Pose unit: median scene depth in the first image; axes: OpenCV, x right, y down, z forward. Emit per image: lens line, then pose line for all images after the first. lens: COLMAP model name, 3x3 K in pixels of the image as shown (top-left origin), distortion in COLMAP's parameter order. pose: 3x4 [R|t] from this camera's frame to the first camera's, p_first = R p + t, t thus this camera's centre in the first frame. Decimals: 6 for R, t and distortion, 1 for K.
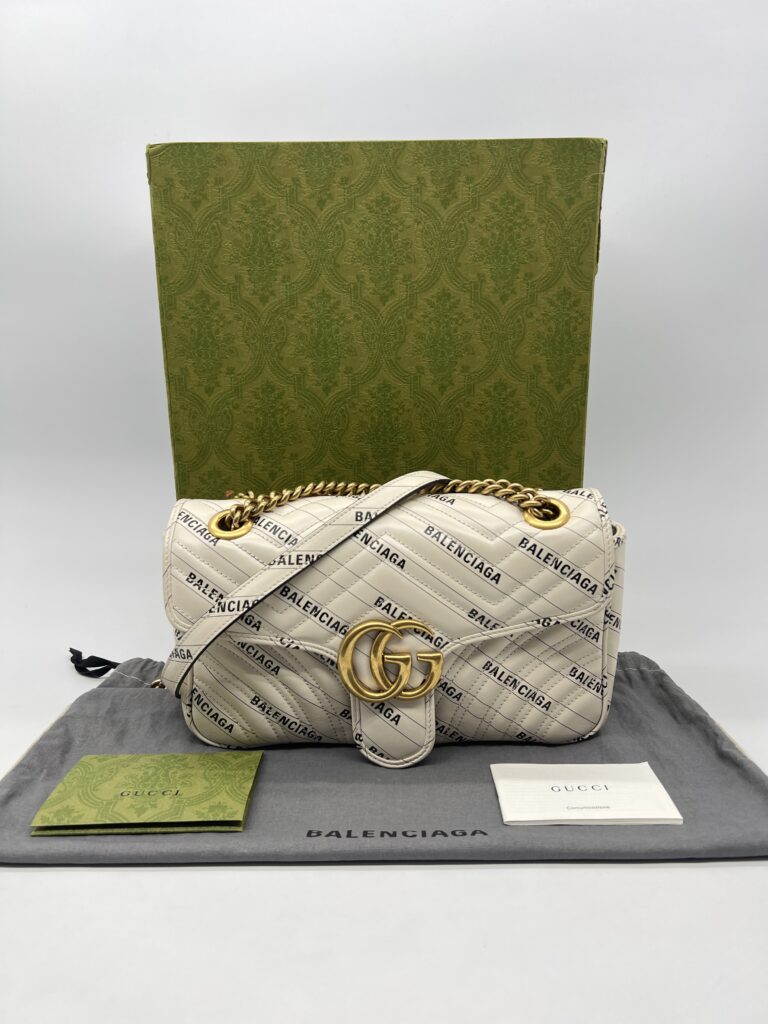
lens RADIAL K [[775.0, 0, 382.8], [0, 775.0, 512.0], [0, 0, 1]] dist [0.031358, -0.007045]
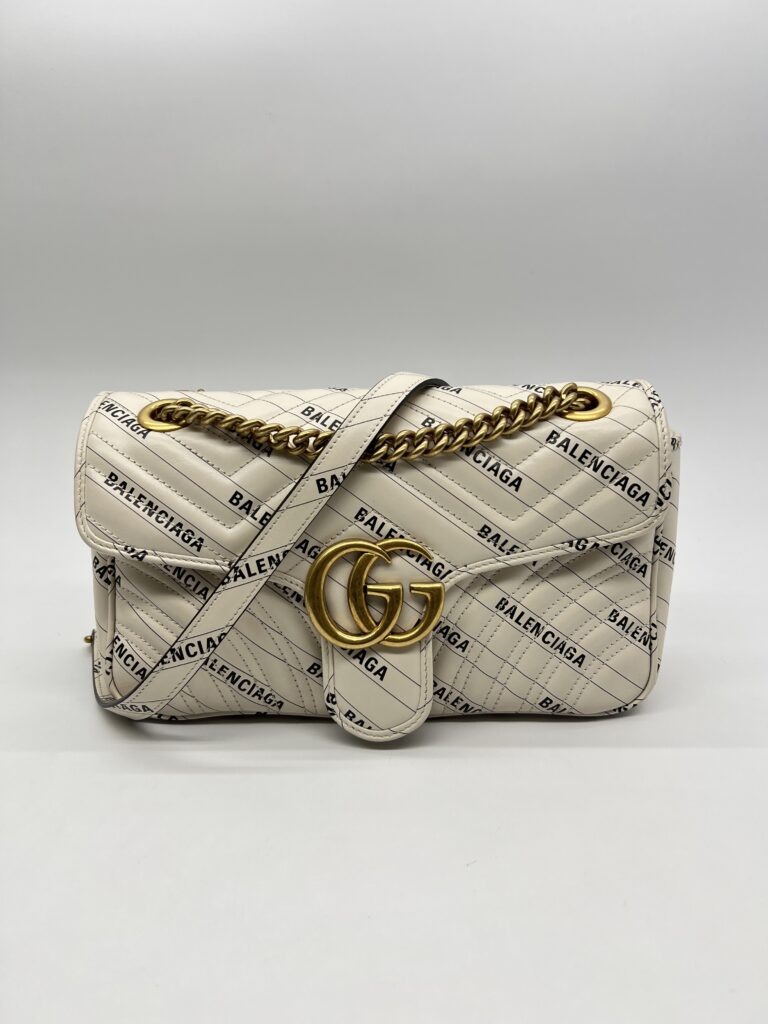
lens RADIAL K [[775.0, 0, 385.1], [0, 775.0, 511.9], [0, 0, 1]] dist [0.031358, -0.007045]
pose [[0.999687, 0.014647, 0.020260, 0.003444], [-0.013464, 0.998263, -0.057356, 0.154433], [-0.021065, 0.057065, 0.998148, 0.242142]]
